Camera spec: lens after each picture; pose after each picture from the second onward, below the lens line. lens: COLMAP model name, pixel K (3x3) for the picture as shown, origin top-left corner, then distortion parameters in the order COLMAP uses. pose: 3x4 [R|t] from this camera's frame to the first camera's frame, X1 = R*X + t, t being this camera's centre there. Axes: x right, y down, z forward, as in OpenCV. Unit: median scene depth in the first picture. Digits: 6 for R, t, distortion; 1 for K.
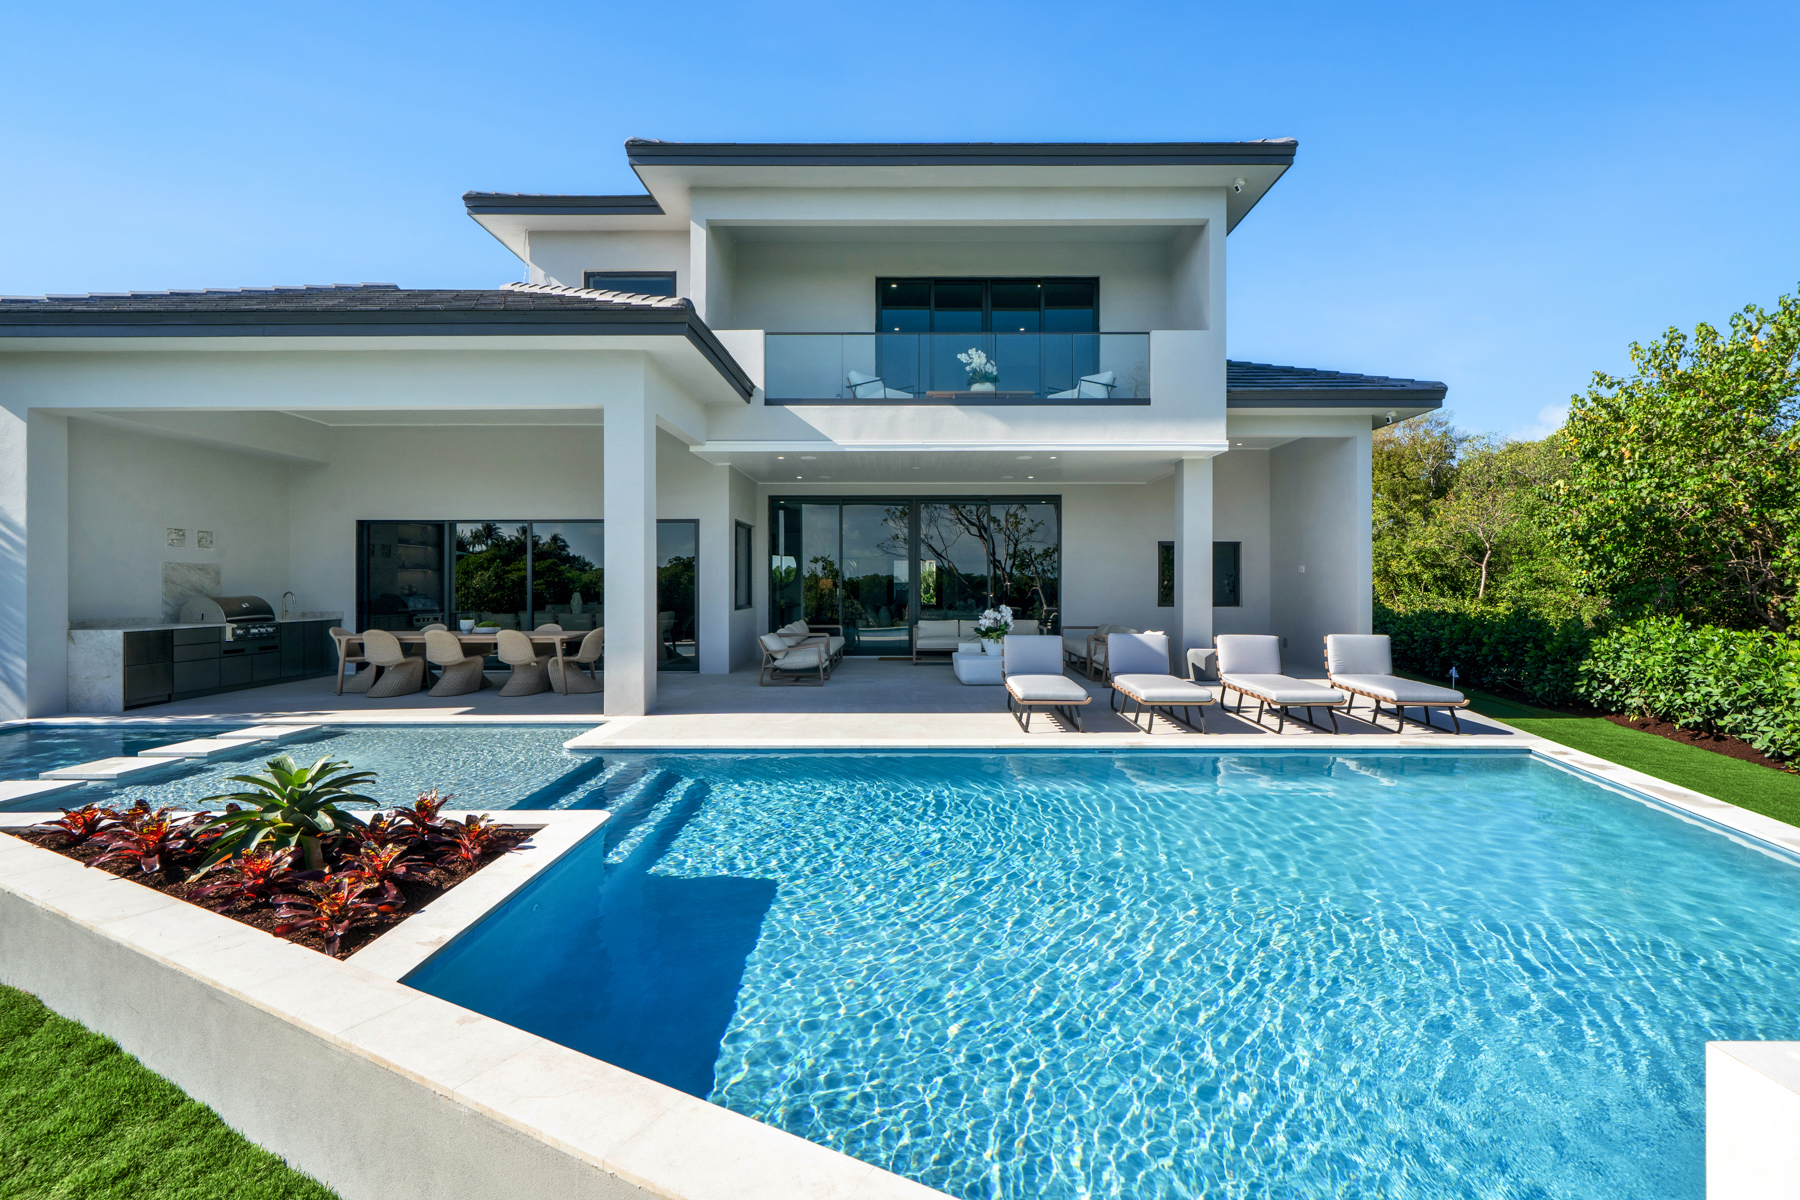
lens RADIAL K [[793.1, 0, 900.0], [0, 793.1, 600.0], [0, 0, 1]] dist [0.020257, 0.000101]
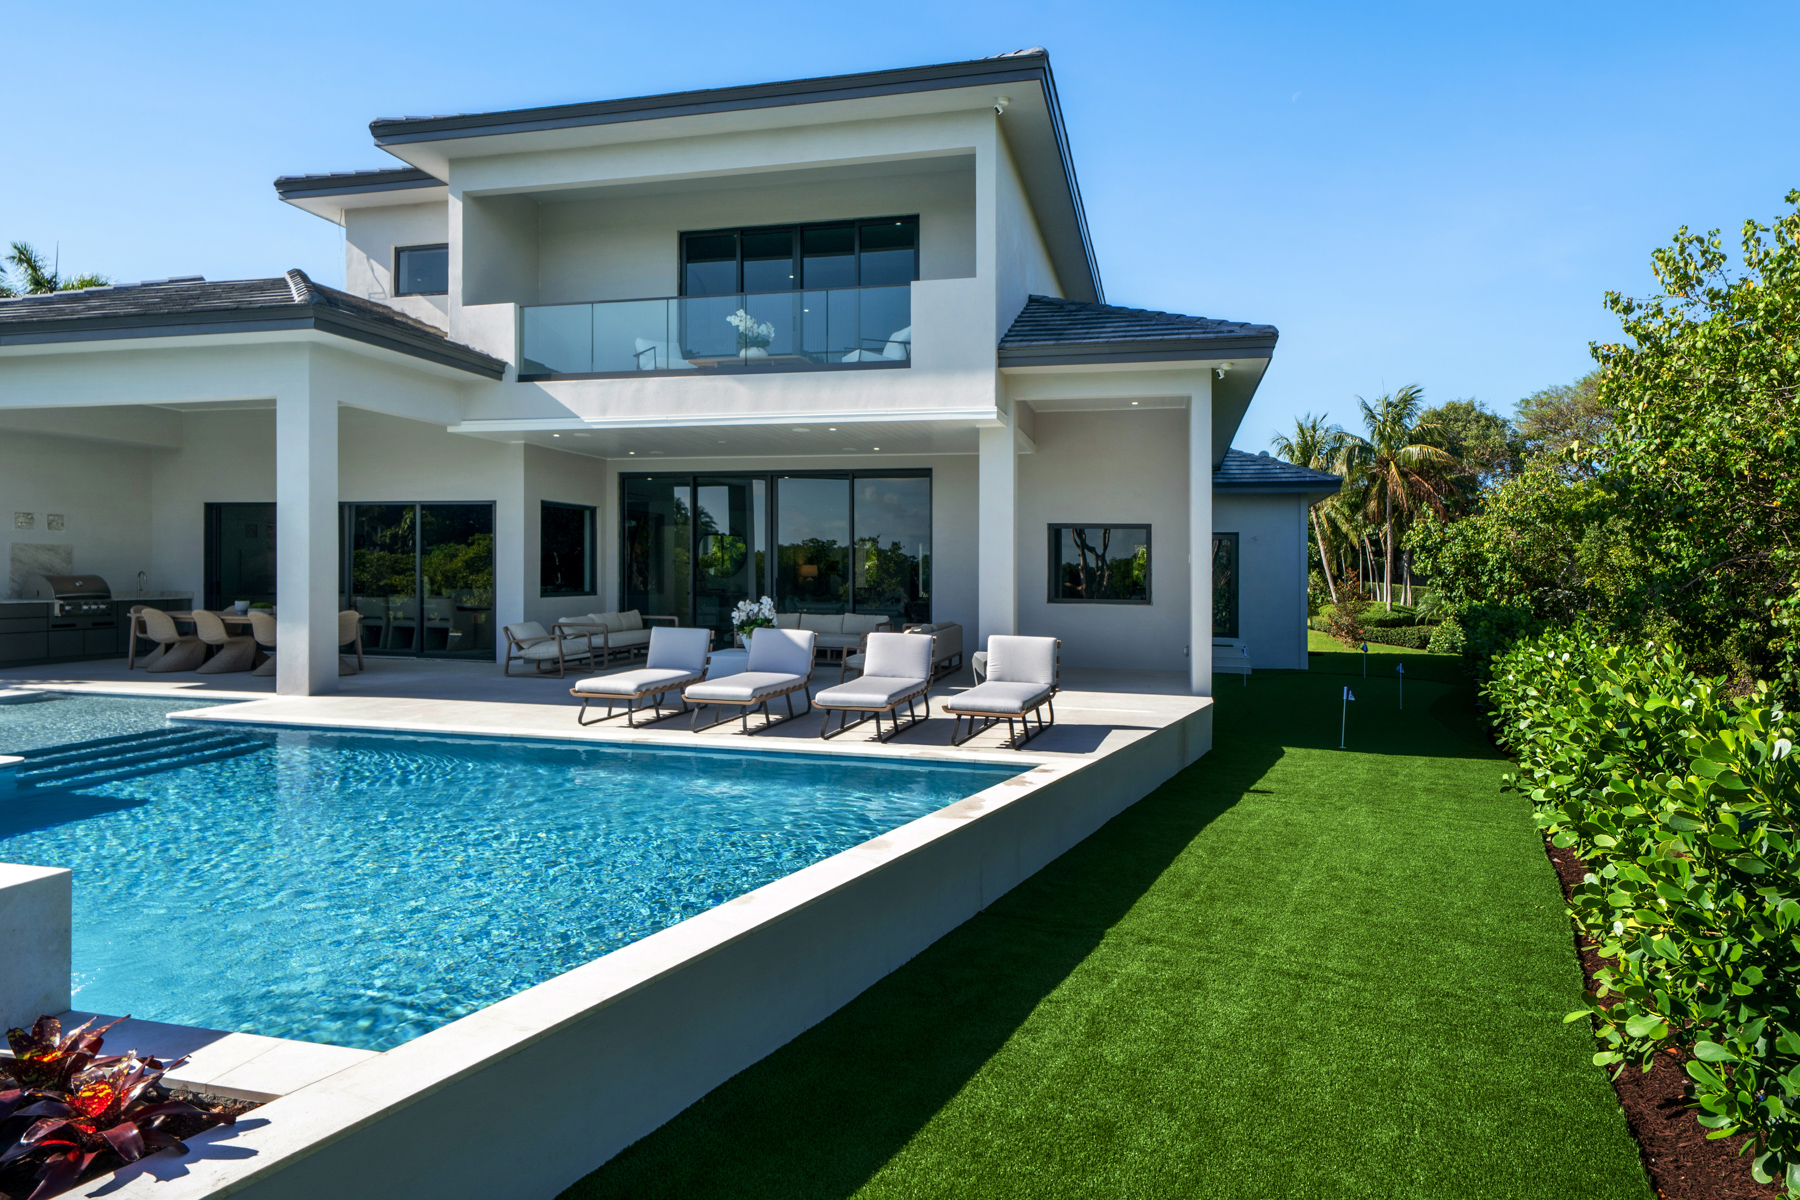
lens RADIAL K [[1029.1, 0, 900.2], [0, 1029.1, 593.3], [0, 0, 1]] dist [0.029190, 0.000136]
pose [[0.969169, 0.017178, -0.245798, 0.583076], [-0.016222, 0.999851, 0.005915, -0.006235], [0.245863, -0.001746, 0.969303, -0.089613]]
